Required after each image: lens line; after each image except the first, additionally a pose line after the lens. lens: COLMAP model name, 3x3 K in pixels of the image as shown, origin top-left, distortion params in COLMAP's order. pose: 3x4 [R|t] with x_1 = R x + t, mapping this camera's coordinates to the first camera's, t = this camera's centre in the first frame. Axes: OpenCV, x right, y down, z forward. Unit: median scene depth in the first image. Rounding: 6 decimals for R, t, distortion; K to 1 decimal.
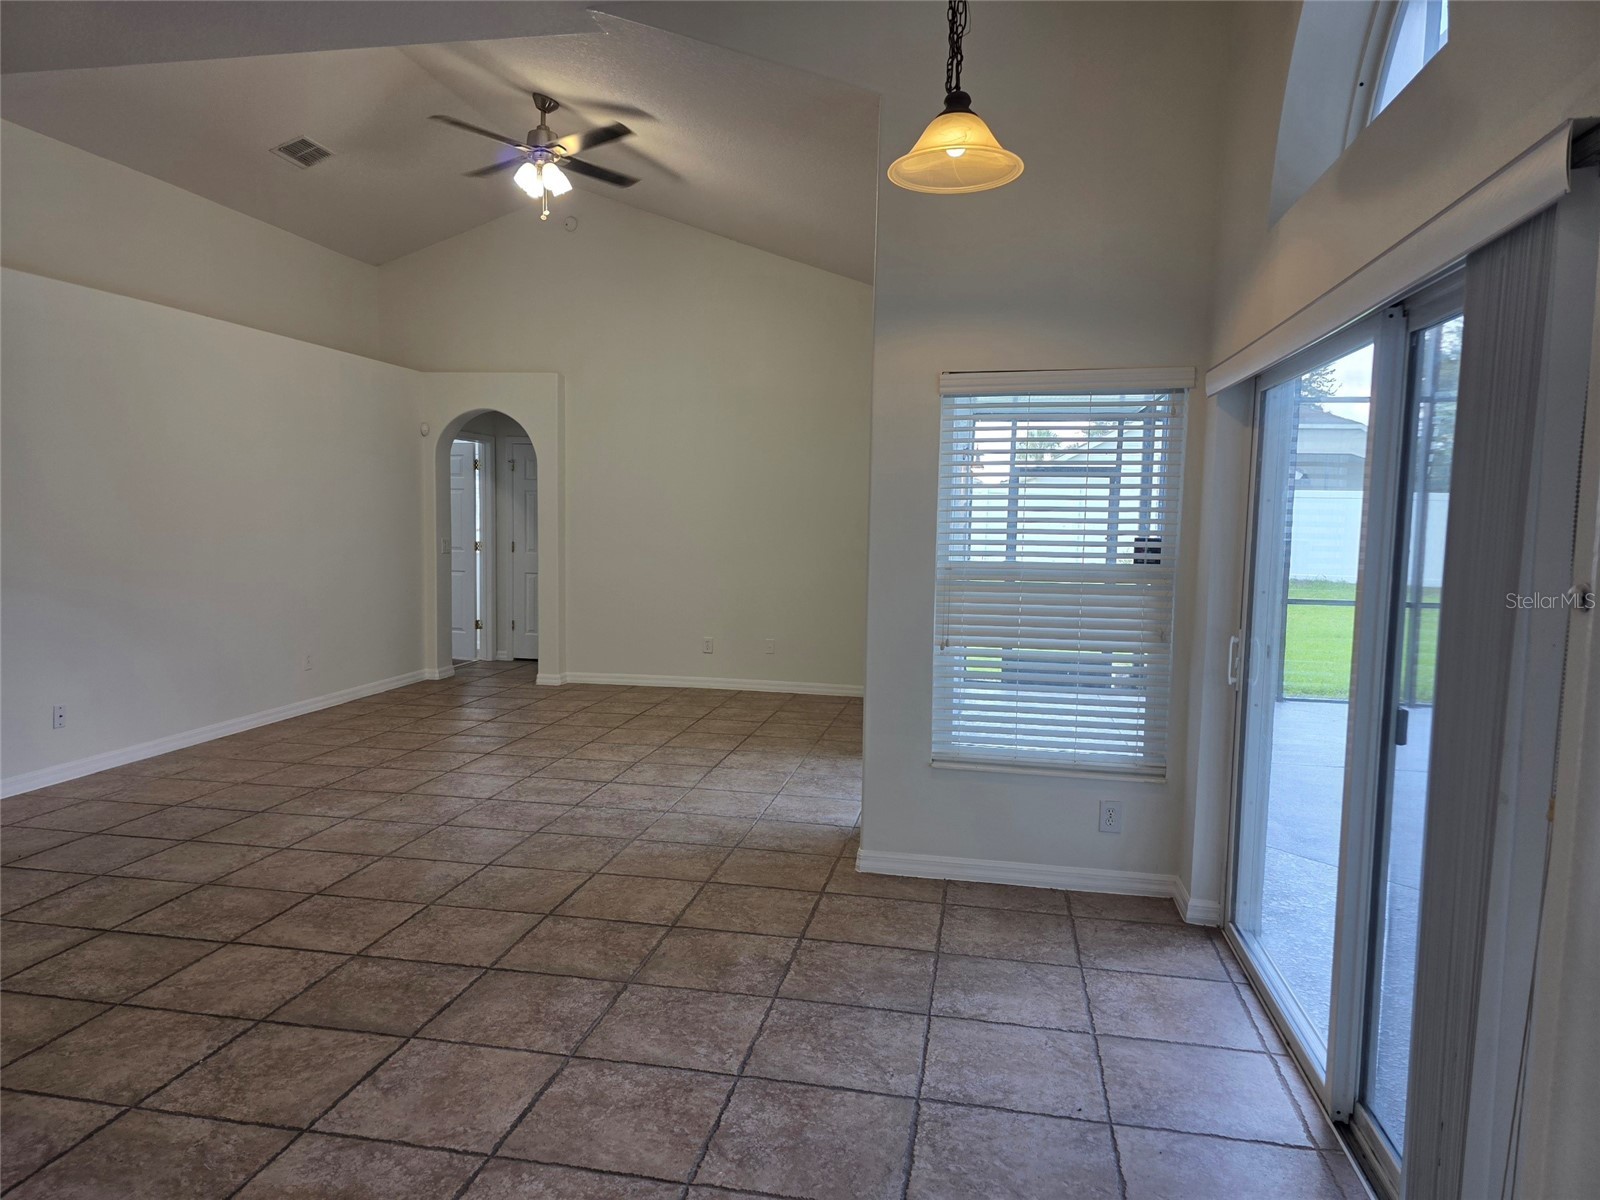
lens RADIAL K [[1068.2, 0, 818.6], [0, 1068.2, 603.7], [0, 0, 1]] dist [0.056265, -0.037809]
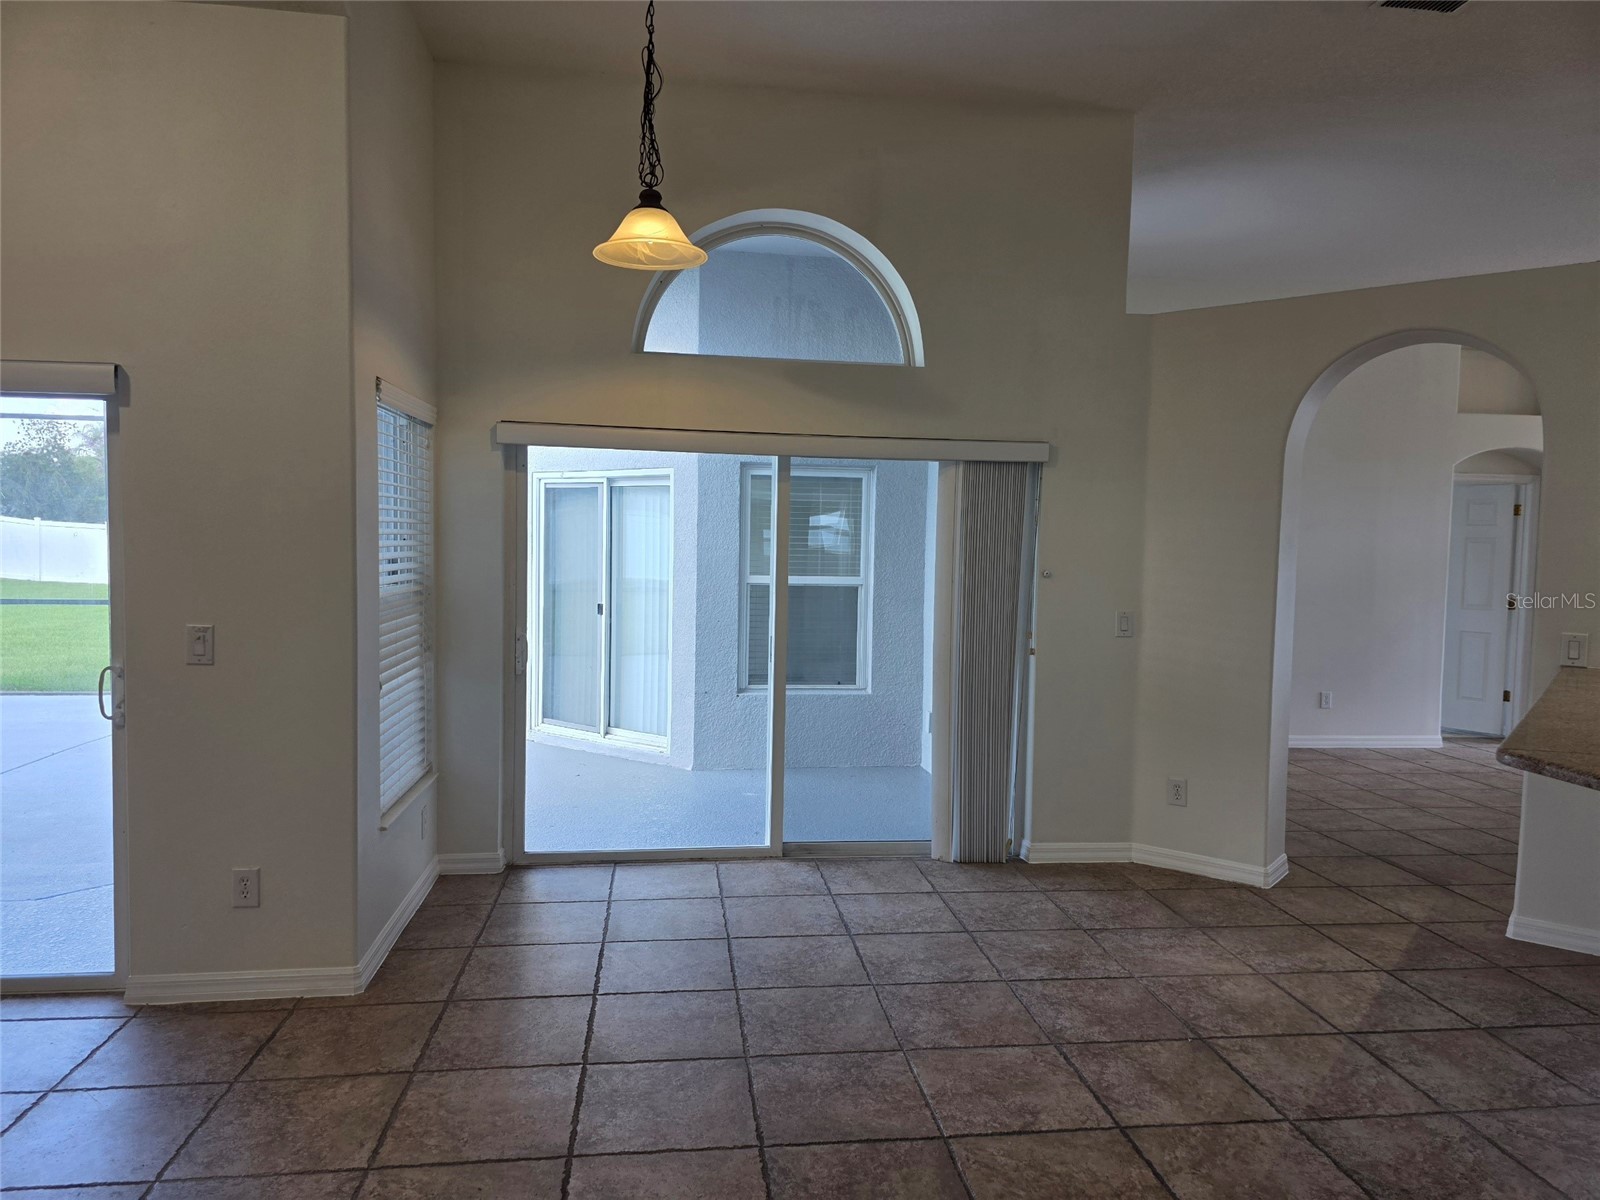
lens RADIAL K [[1068.2, 0, 818.6], [0, 1068.2, 603.7], [0, 0, 1]] dist [0.056265, -0.037809]
pose [[-0.301592, -0.079239, 0.950139, -0.784183], [0.055596, 0.993383, 0.100493, -0.088270], [-0.951815, 0.083131, -0.295191, 0.899262]]
